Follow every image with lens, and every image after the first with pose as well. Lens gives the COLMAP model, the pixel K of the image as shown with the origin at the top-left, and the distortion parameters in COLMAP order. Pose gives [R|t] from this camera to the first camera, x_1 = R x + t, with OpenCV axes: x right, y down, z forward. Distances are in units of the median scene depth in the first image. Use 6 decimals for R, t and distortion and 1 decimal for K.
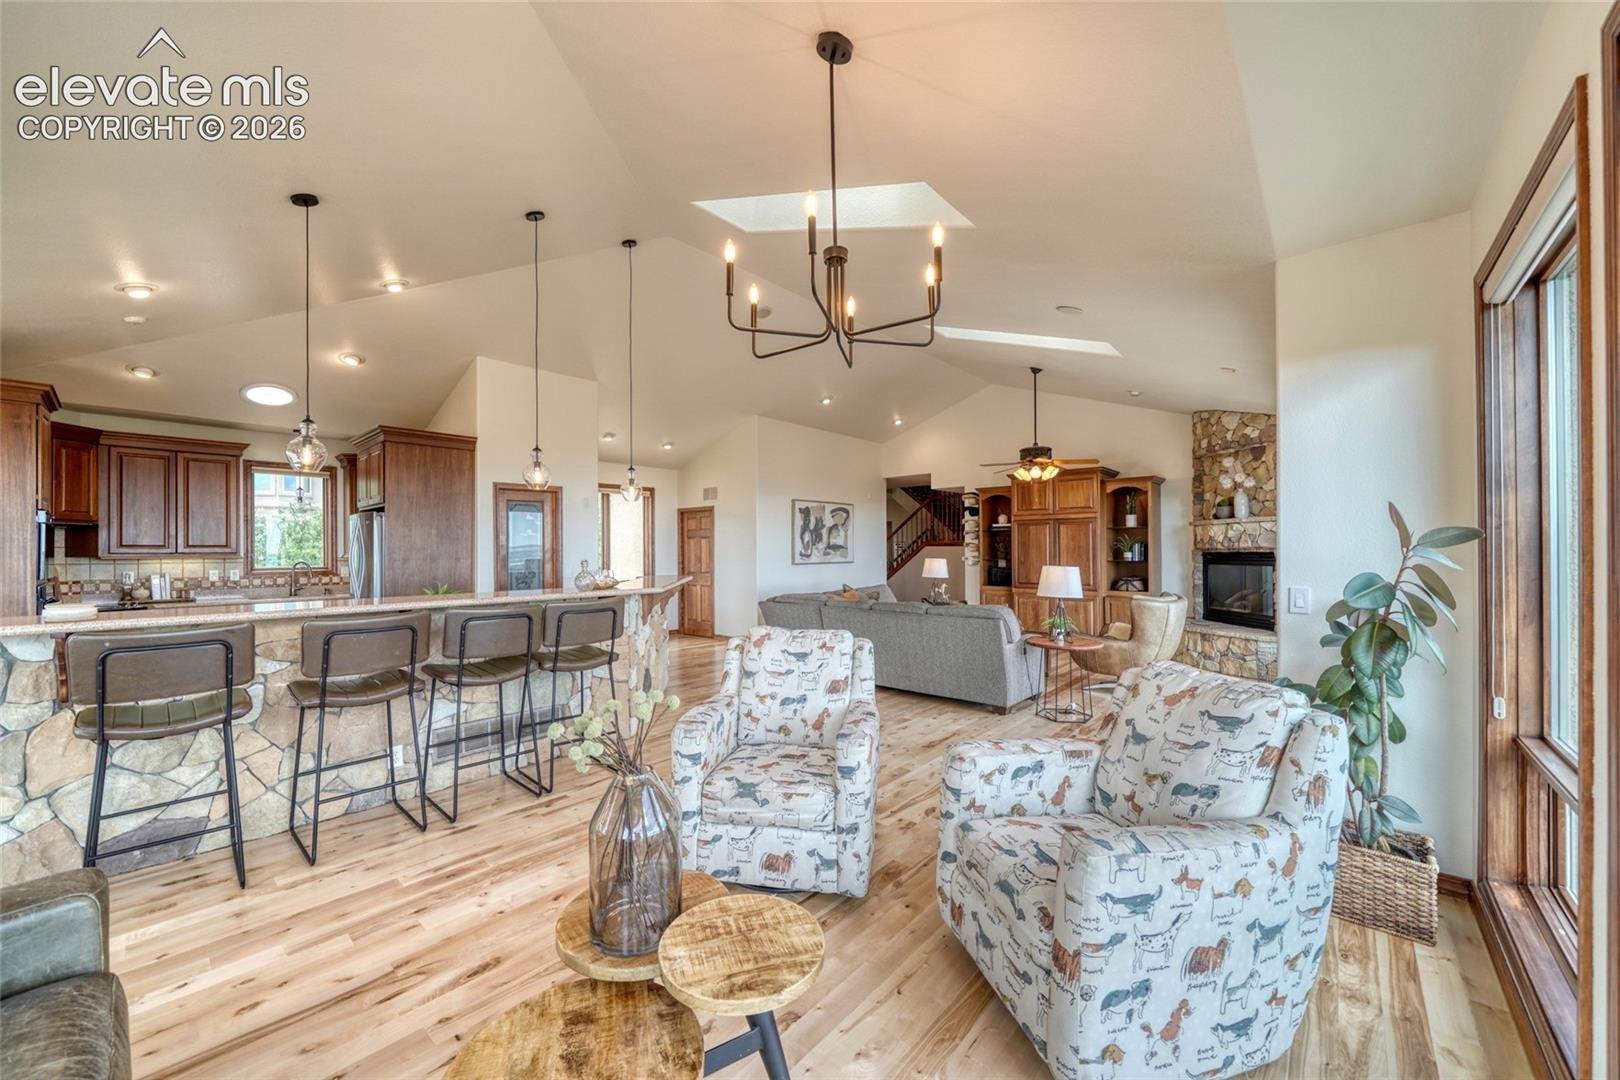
lens RADIAL K [[600.4, 0, 786.4], [0, 600.4, 547.1], [0, 0, 1]] dist [-0.001017, -0.000180]
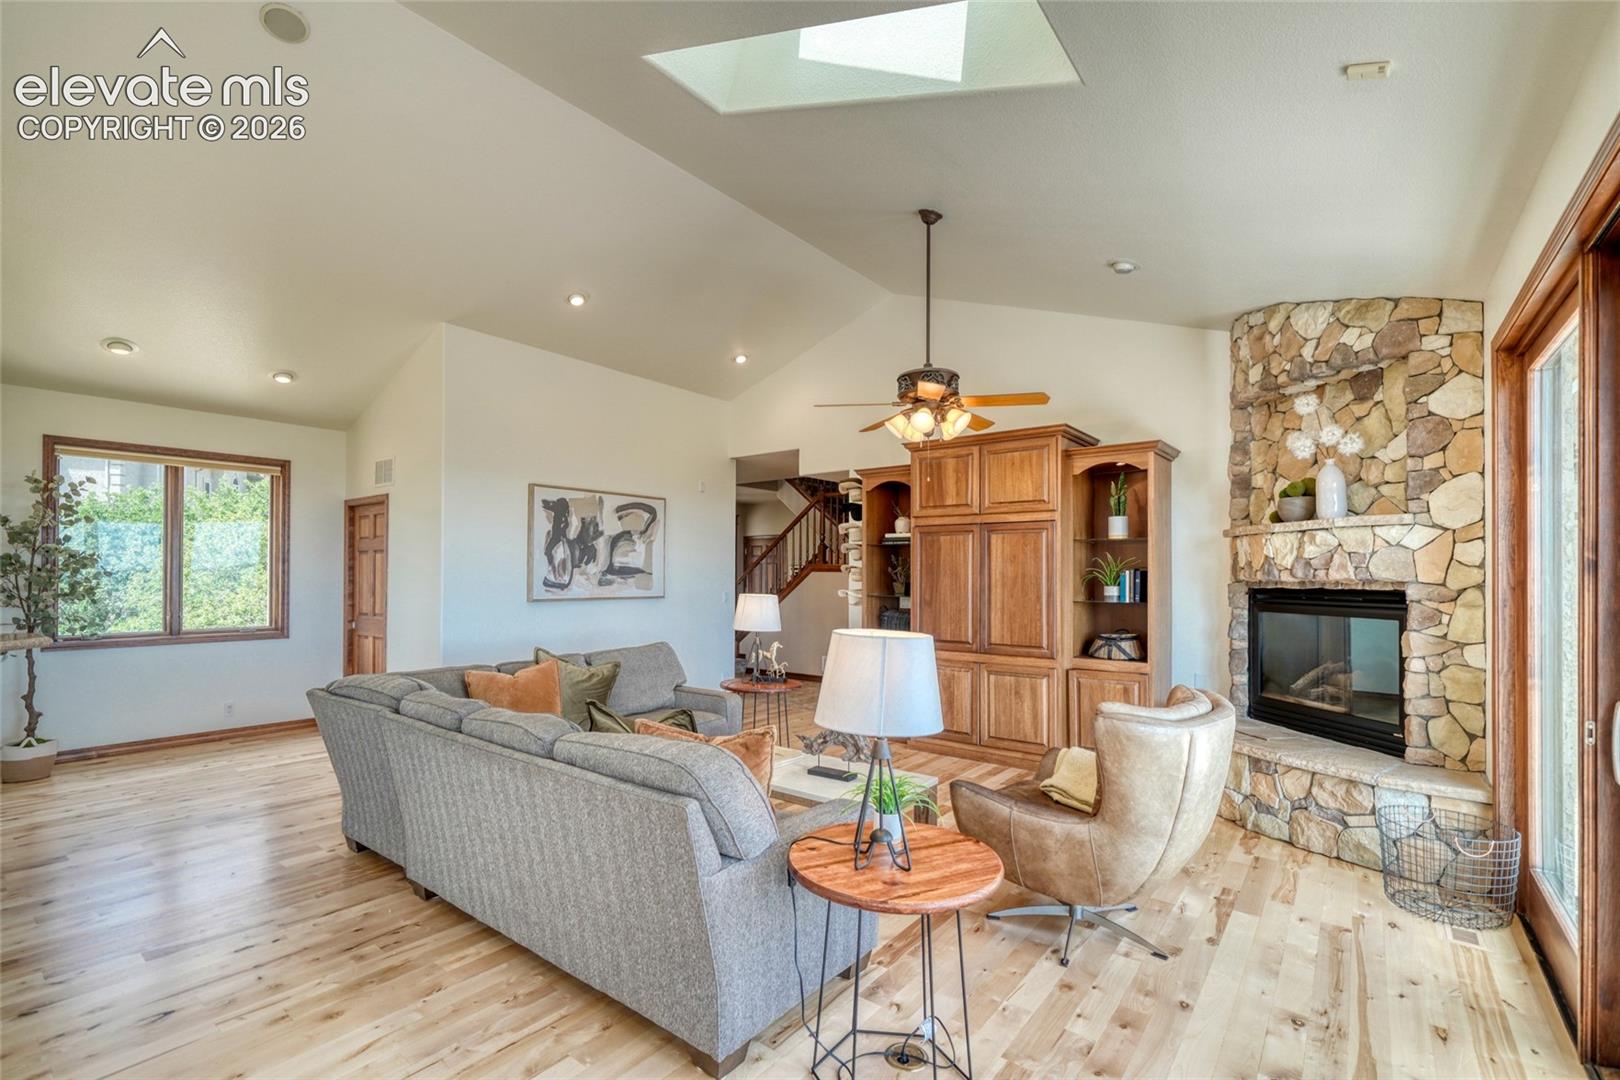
lens RADIAL K [[725.2, 0, 779.6], [0, 725.2, 569.0], [0, 0, 1]] dist [0.000709, 0.000193]
pose [[0.997848, 0.010749, 0.064687, 0.244246], [-0.010498, 0.999936, -0.004216, -0.000826], [-0.064728, 0.003528, 0.997897, 0.394129]]
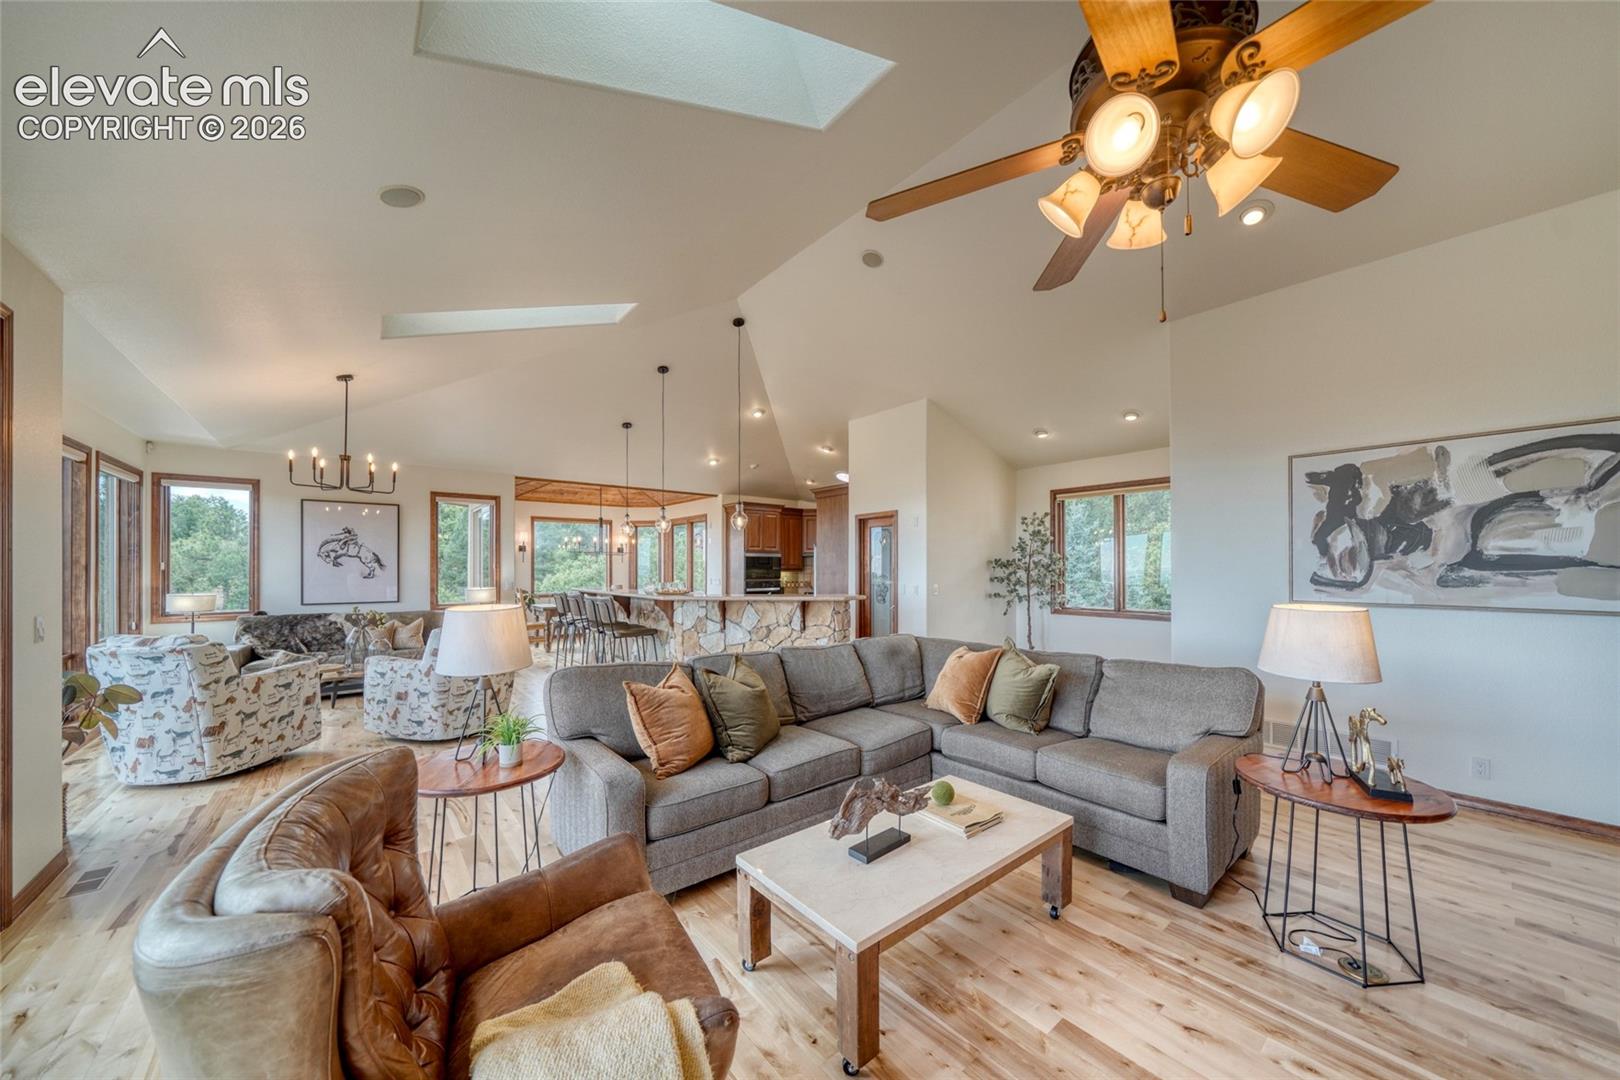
lens RADIAL K [[561.1, 0, 807.5], [0, 561.1, 564.7], [0, 0, 1]] dist [-0.000497, -0.000078]
pose [[-0.142479, -0.000572, -0.989798, 0.585733], [0.004025, 0.999991, -0.001158, -0.000353], [0.989790, -0.004149, -0.142475, 0.870381]]
